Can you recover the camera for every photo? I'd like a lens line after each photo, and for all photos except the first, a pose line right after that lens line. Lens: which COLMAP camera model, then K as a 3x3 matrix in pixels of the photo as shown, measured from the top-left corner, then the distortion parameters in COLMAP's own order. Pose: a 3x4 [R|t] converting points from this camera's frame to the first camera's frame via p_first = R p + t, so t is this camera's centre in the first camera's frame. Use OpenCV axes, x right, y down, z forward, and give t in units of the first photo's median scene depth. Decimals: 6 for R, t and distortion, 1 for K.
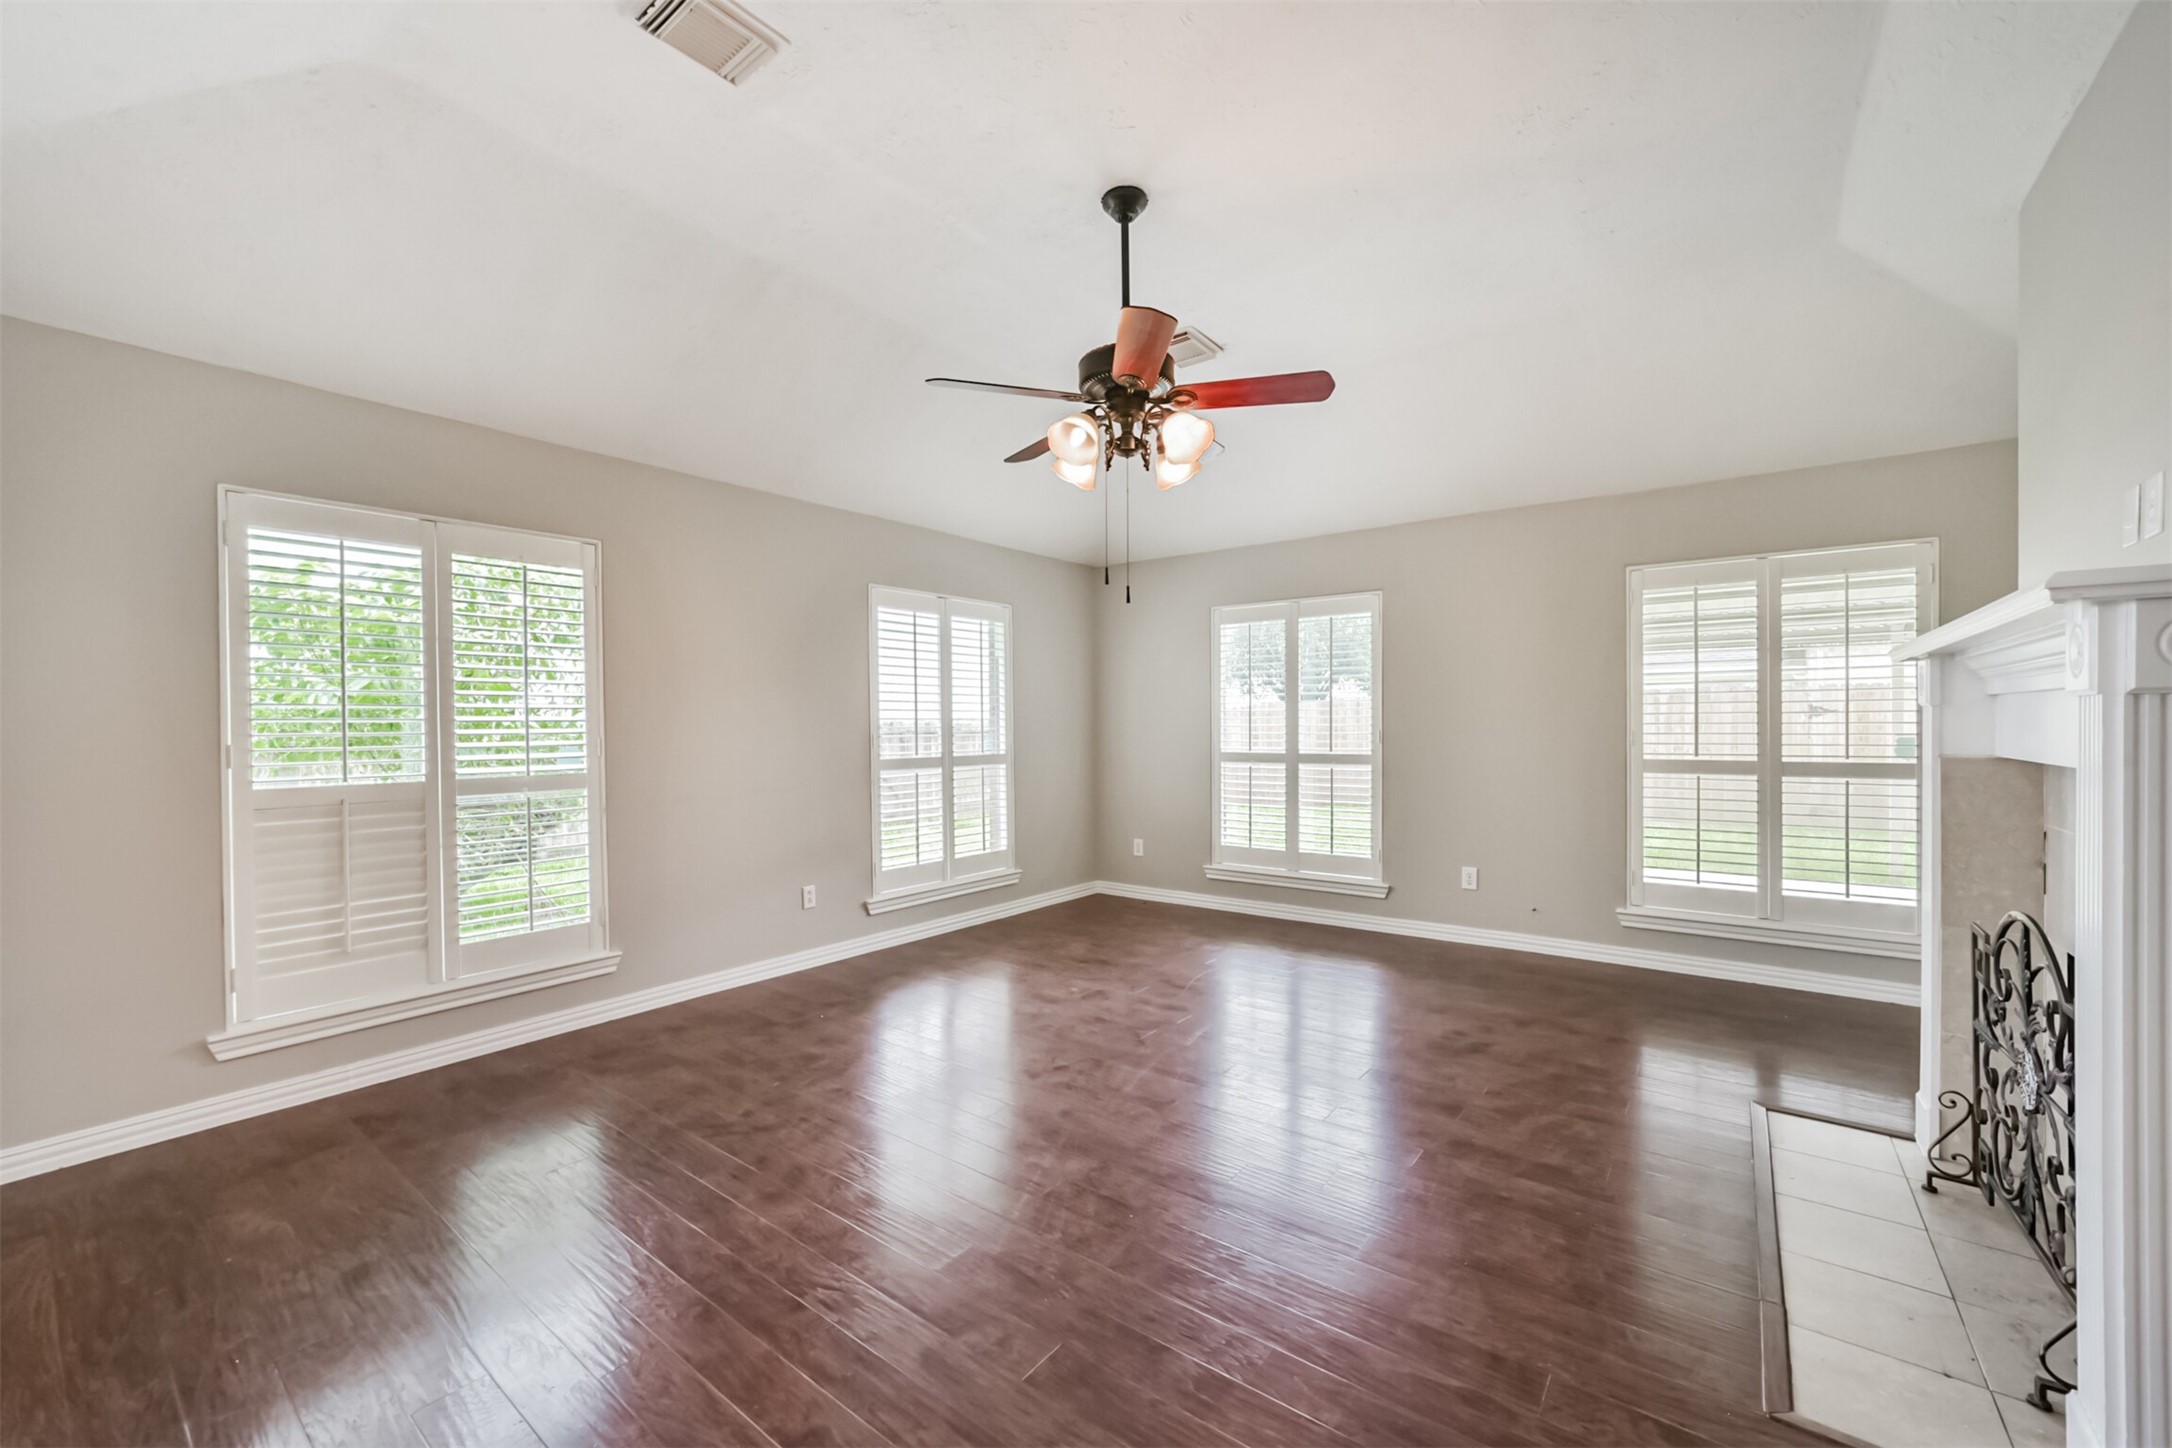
lens RADIAL K [[854.7, 0, 1097.9], [0, 854.7, 735.1], [0, 0, 1]] dist [-0.024730, 0.008286]
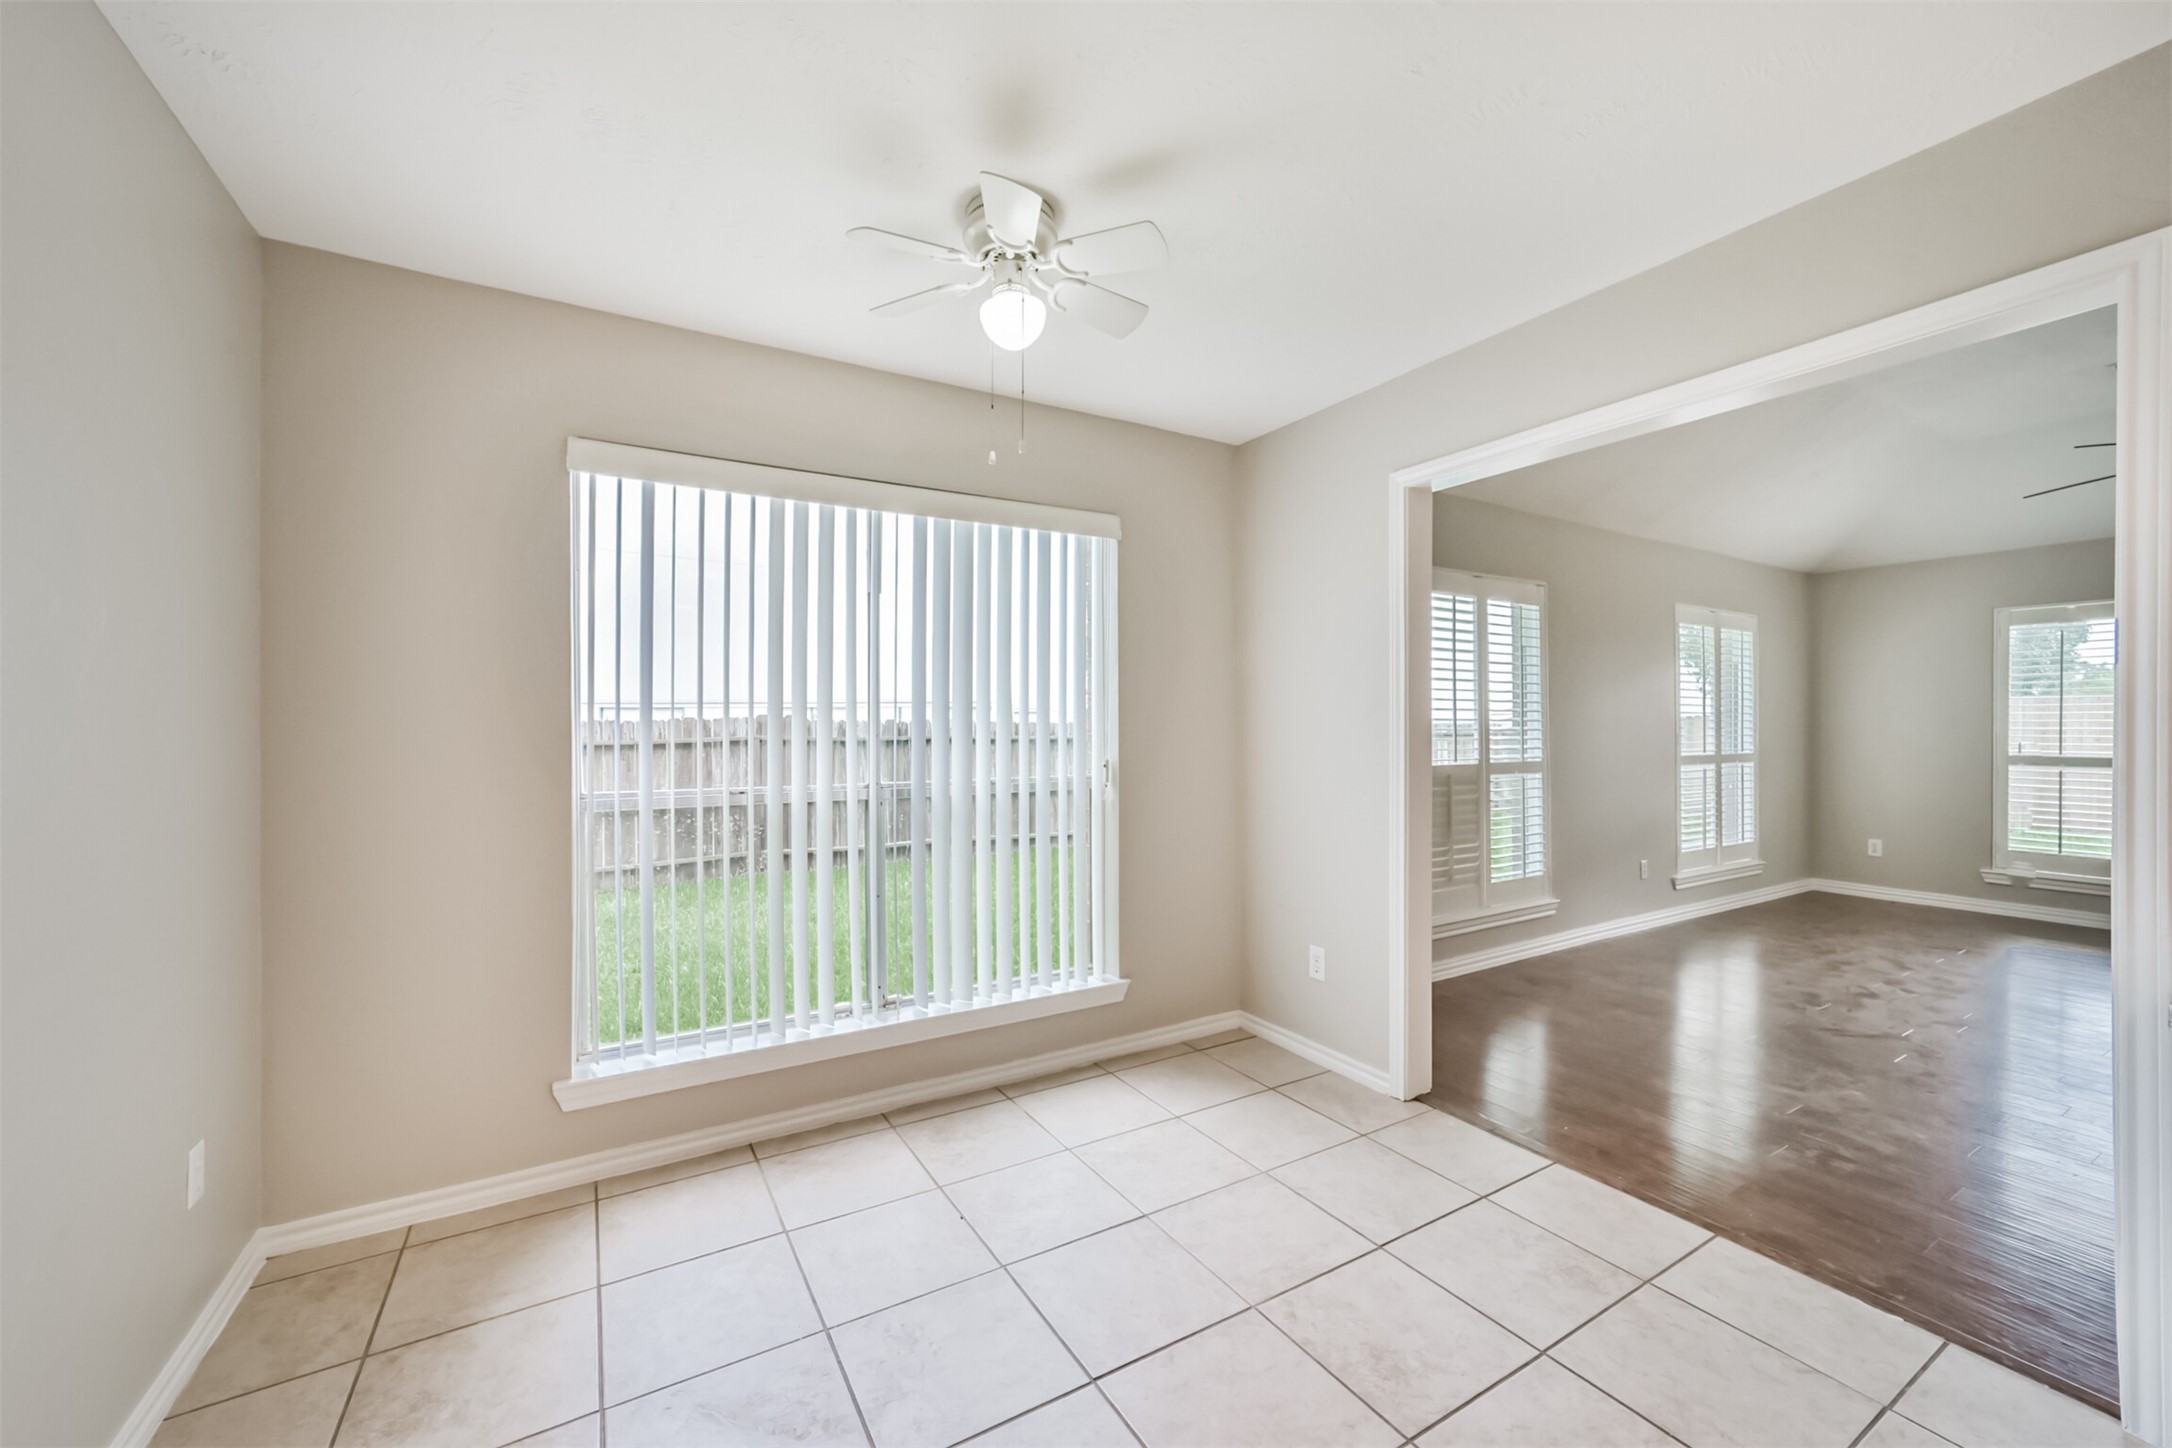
lens RADIAL K [[847.5, 0, 1091.5], [0, 847.5, 725.5], [0, 0, 1]] dist [-0.024136, 0.010383]
pose [[0.923548, 0.006955, -0.383420, -0.542089], [-0.011266, 0.999896, -0.009000, 0.007232], [0.383318, 0.012632, 0.923530, -0.342608]]
